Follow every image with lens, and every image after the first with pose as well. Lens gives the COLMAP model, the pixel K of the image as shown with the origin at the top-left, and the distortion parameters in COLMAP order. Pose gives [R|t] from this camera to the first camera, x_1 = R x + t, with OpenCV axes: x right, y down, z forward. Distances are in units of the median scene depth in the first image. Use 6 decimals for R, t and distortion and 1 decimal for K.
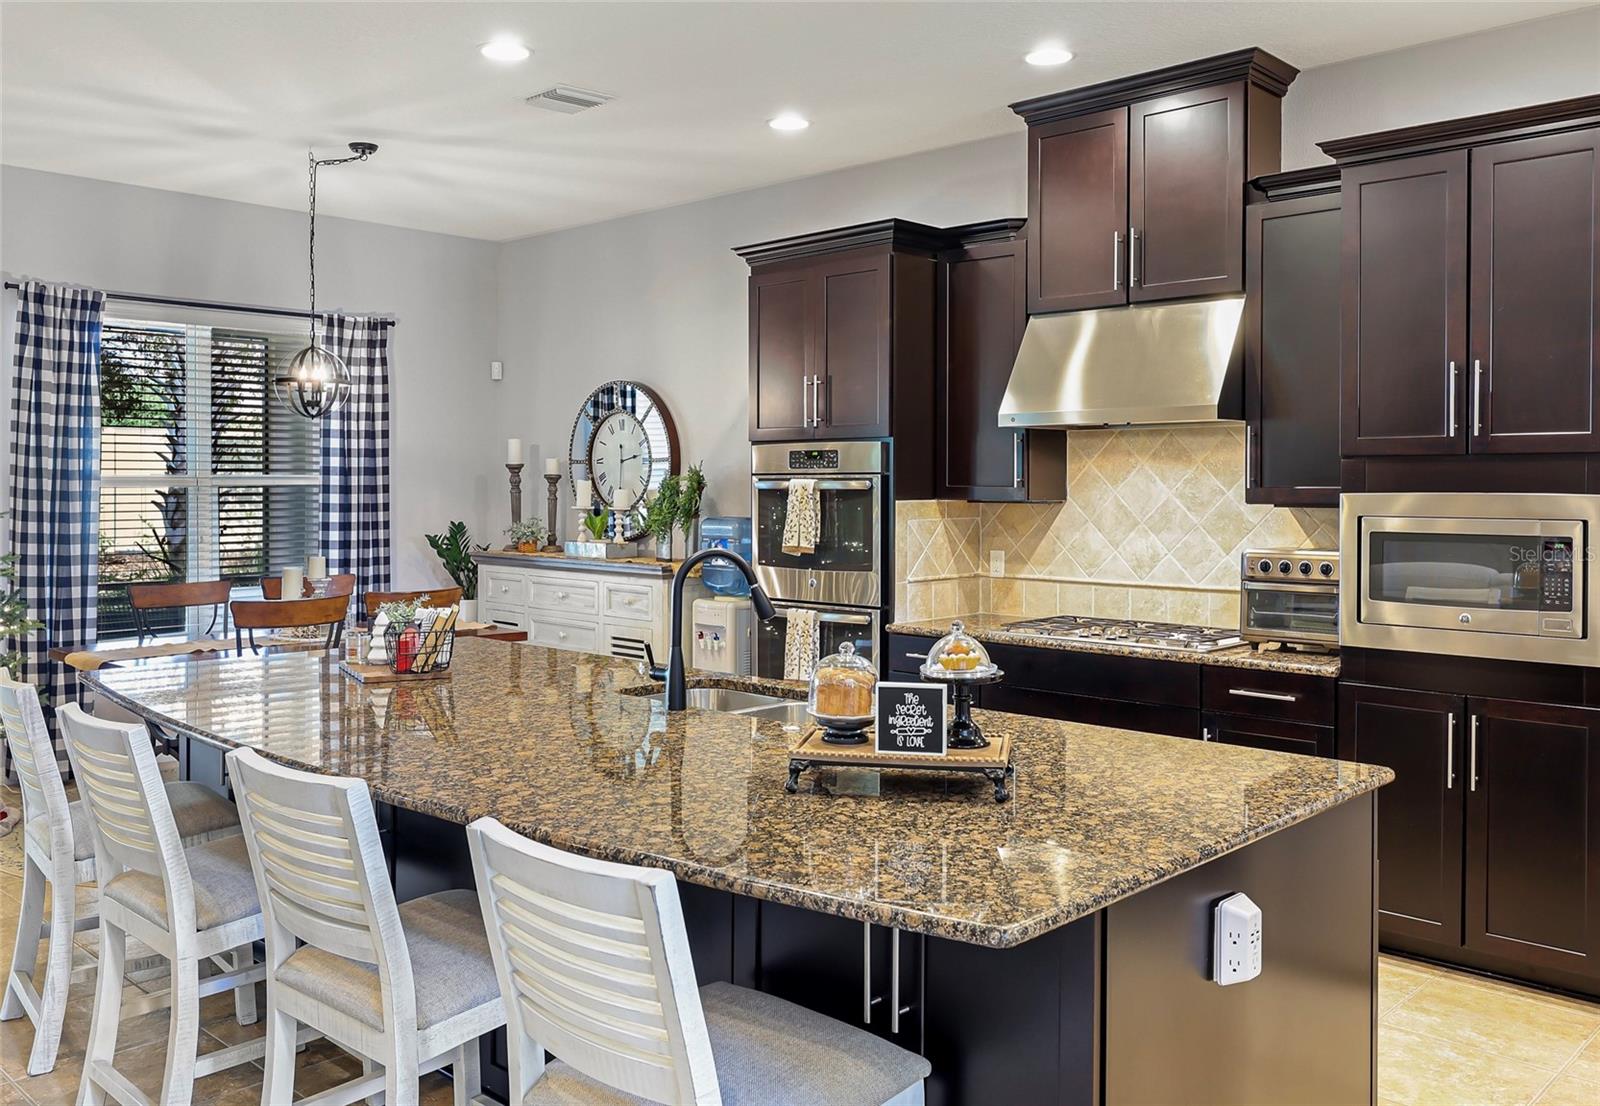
lens RADIAL K [[1337.5, 0, 787.2], [0, 1337.5, 497.8], [0, 0, 1]] dist [-0.000299, 0.000492]
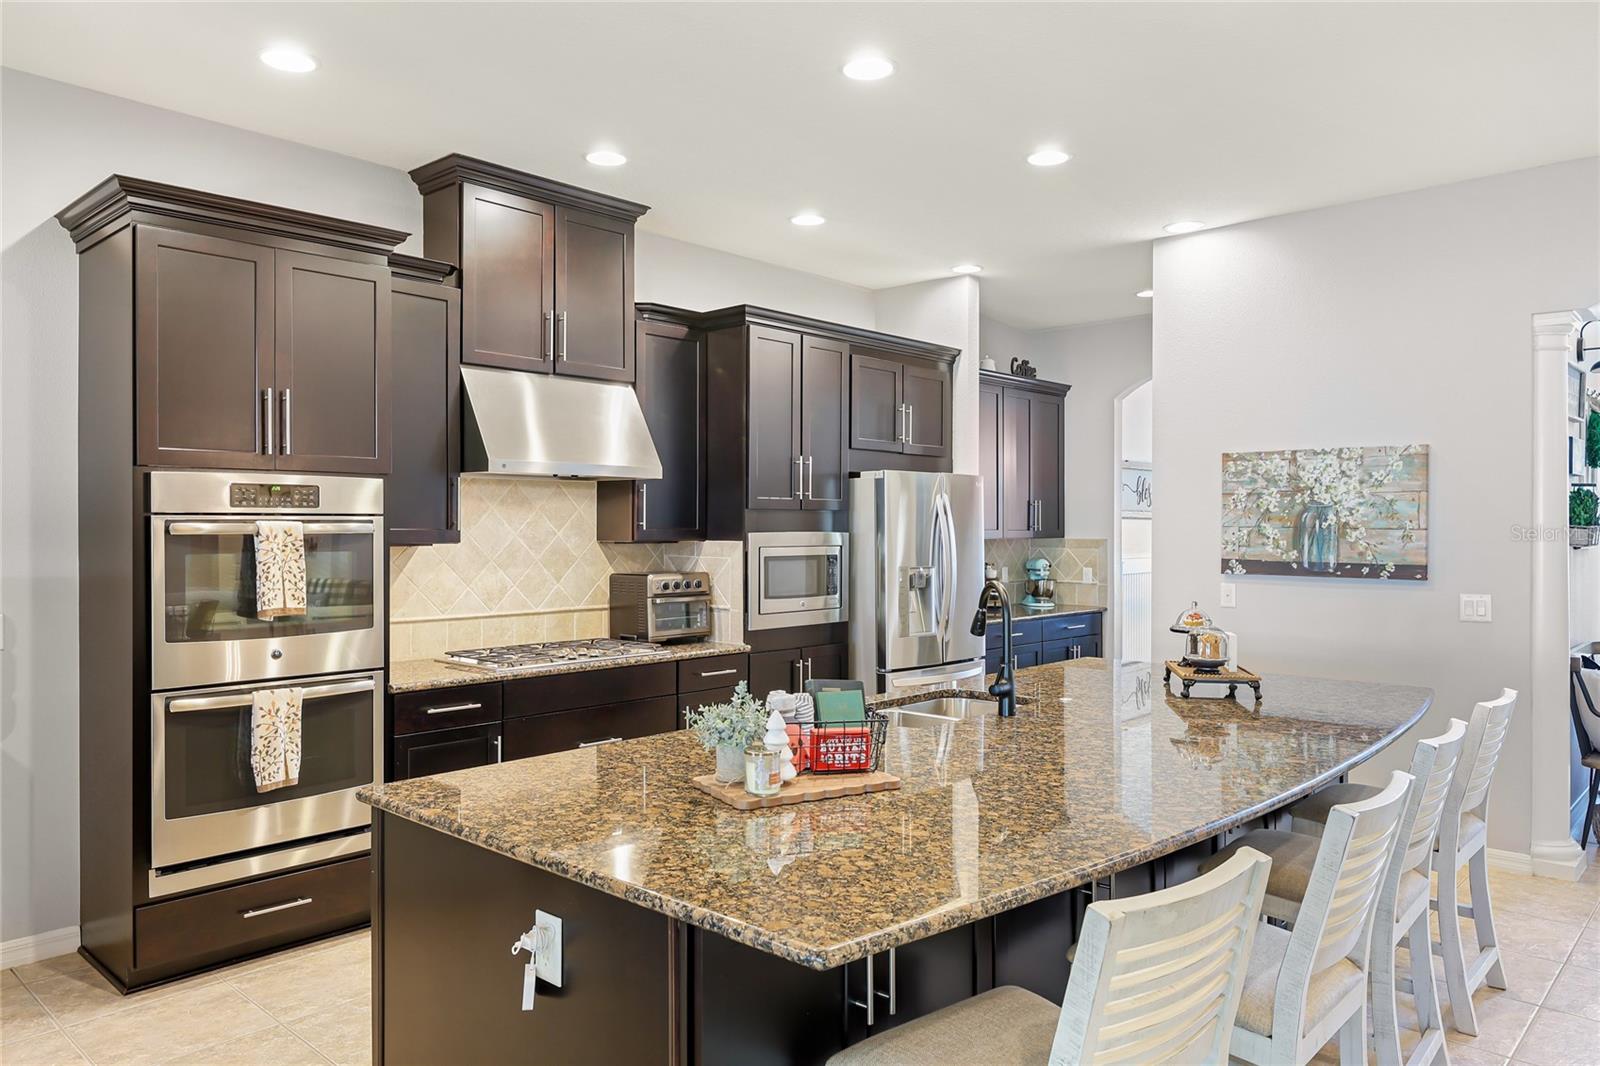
lens RADIAL K [[1097.1, 0, 800.0], [0, 1097.1, 533.0], [0, 0, 1]] dist [-0.001157, -0.000652]
pose [[-0.020624, -0.008676, 0.999750, -0.631328], [0.008605, 0.999924, 0.008855, -0.010147], [-0.999750, 0.008786, -0.020548, 0.709732]]
